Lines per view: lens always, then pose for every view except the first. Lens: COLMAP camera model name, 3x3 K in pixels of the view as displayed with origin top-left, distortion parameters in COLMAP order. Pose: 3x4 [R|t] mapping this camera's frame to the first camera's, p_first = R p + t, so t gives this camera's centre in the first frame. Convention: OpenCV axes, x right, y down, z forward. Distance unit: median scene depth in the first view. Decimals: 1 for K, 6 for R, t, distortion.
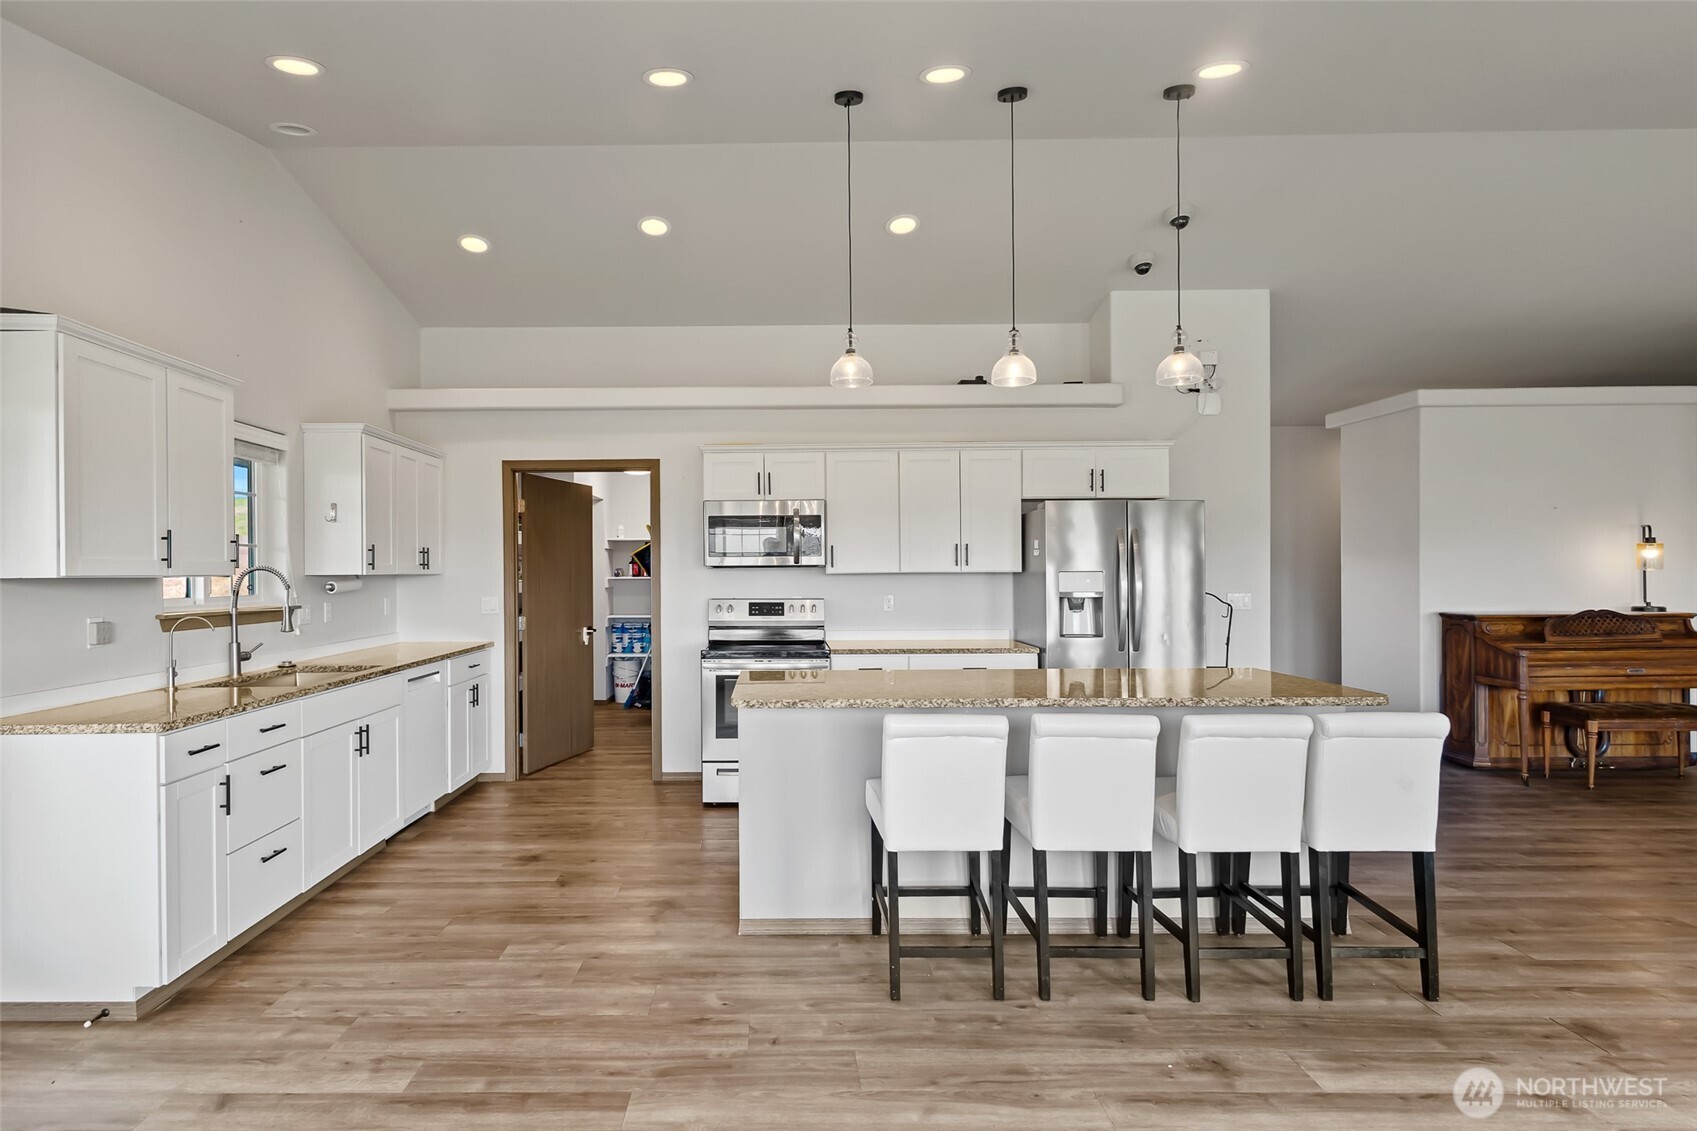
lens RADIAL K [[850.3, 0, 772.2], [0, 850.3, 571.1], [0, 0, 1]] dist [-0.001093, 0.000120]
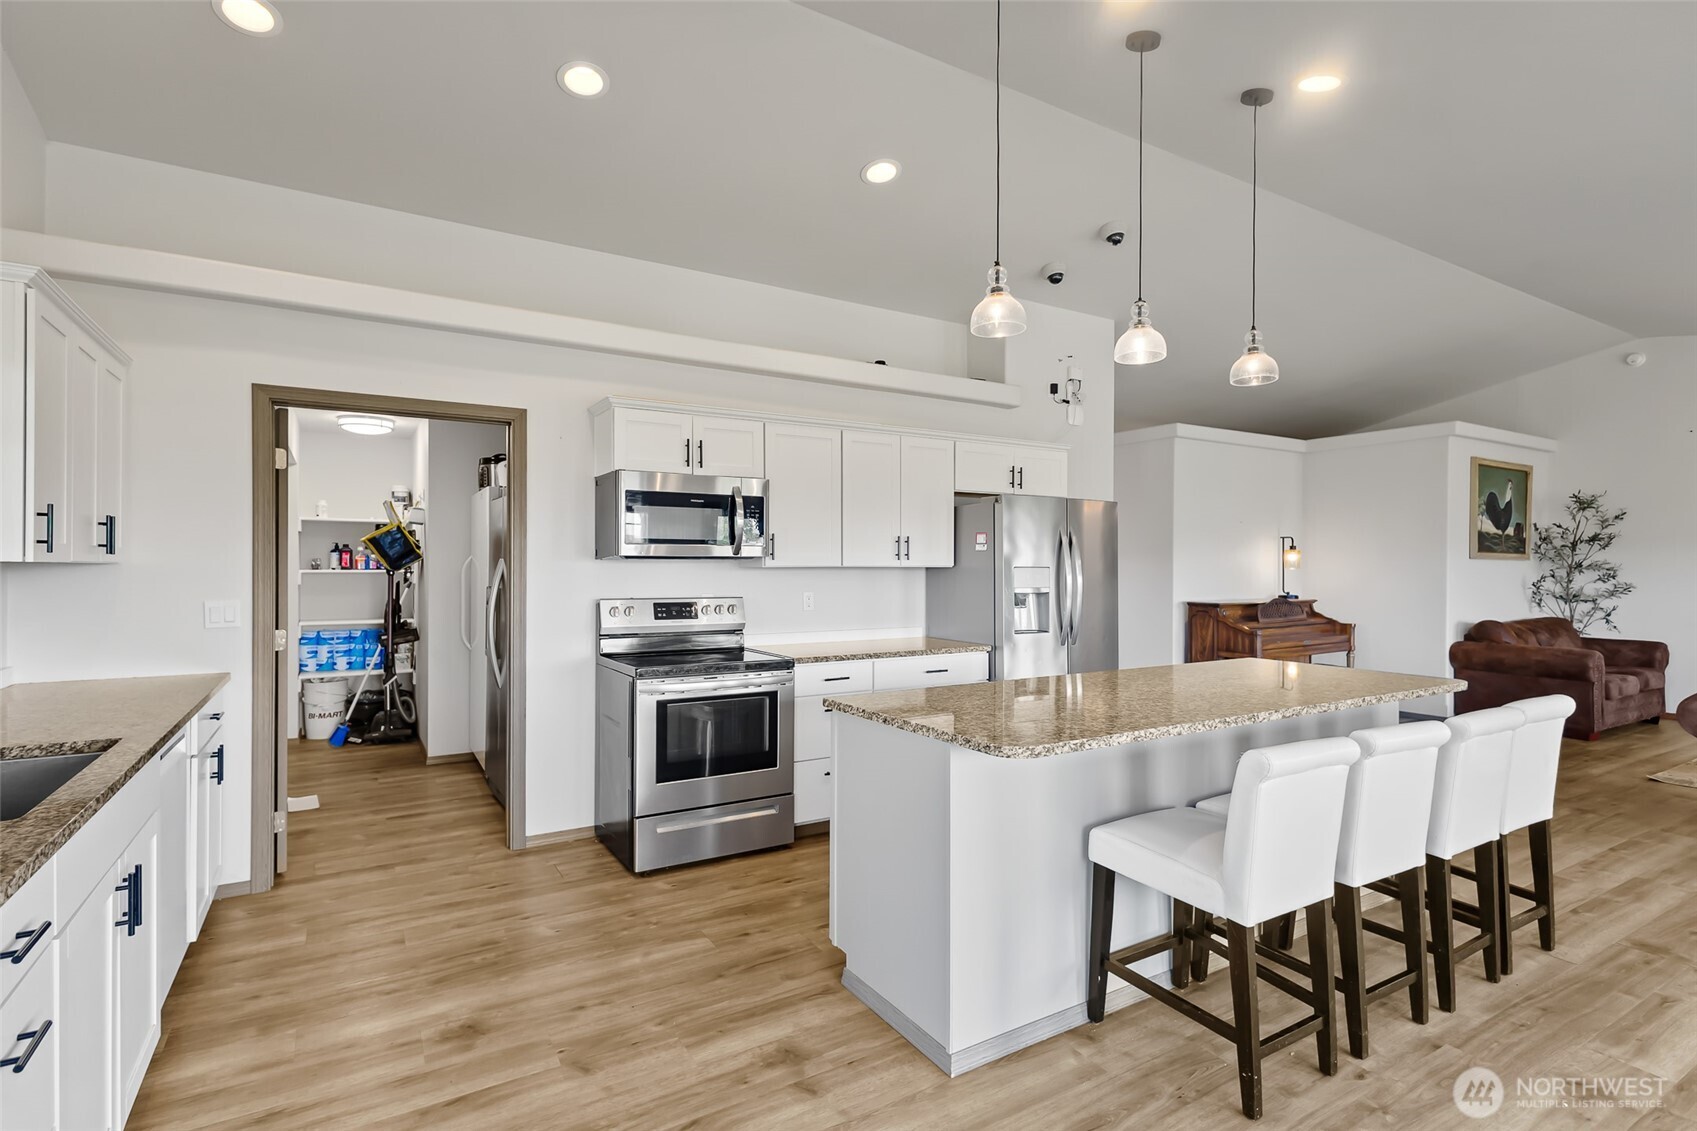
lens RADIAL K [[792.9, 0, 848.5], [0, 792.9, 565.5], [0, 0, 1]] dist [0.000331, 0.000103]
pose [[0.843363, 0.008888, 0.537271, -0.286530], [-0.007885, 0.999960, -0.004165, 0.004003], [-0.537287, -0.000724, 0.843399, 0.297835]]
